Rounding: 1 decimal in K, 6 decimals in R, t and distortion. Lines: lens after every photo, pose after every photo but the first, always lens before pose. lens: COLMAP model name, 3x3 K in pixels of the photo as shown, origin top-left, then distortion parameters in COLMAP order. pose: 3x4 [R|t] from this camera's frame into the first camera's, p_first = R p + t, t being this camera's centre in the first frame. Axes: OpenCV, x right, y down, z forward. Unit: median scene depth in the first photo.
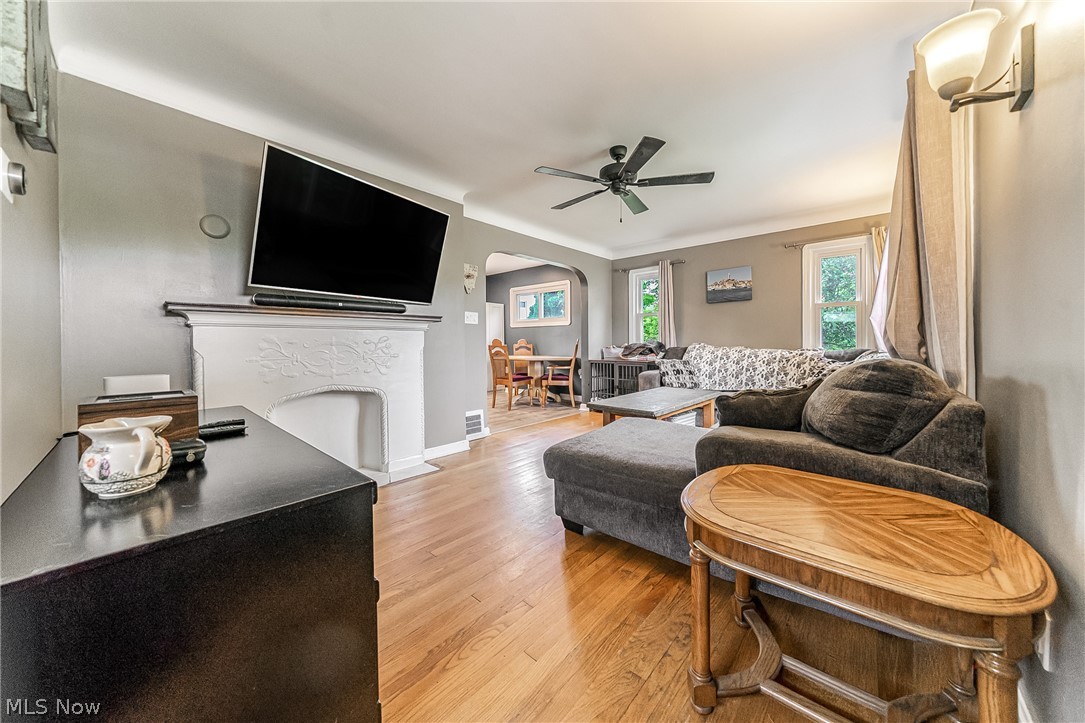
lens RADIAL K [[373.4, 0, 529.7], [0, 373.4, 343.7], [0, 0, 1]] dist [-0.011896, 0.000884]
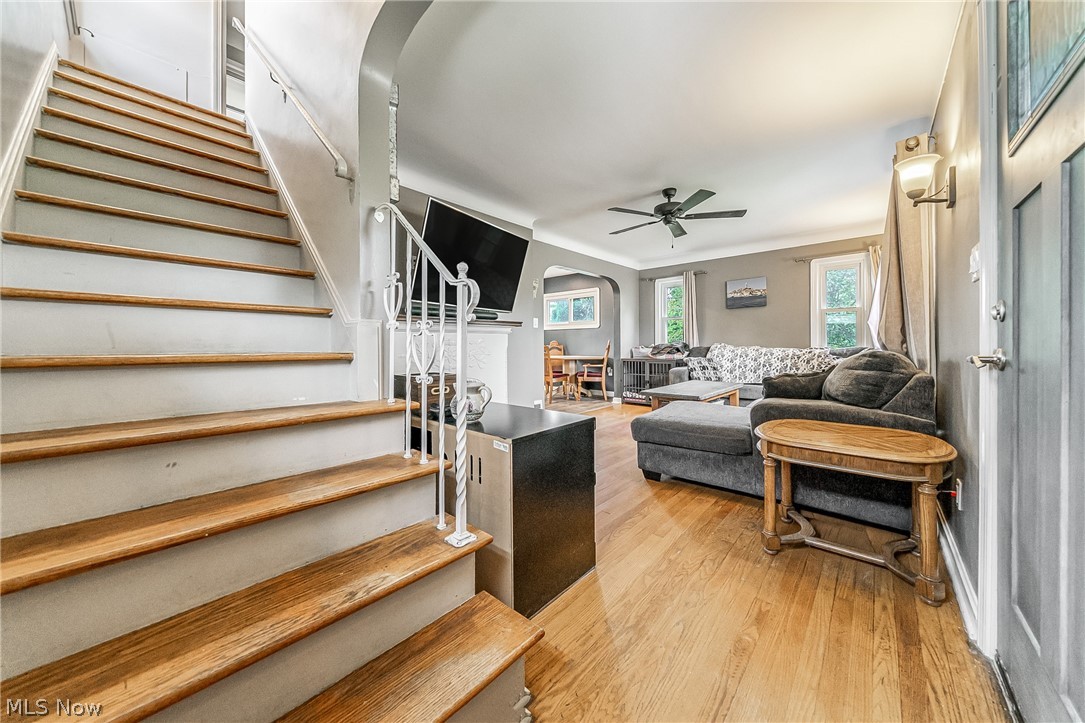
lens RADIAL K [[373.4, 0, 526.7], [0, 373.4, 345.9], [0, 0, 1]] dist [-0.011896, 0.000884]
pose [[0.999988, -0.004189, -0.002572, -0.245314], [0.004189, 0.999991, 0.000062, 0.006819], [0.002572, -0.000073, 0.999997, -0.269566]]
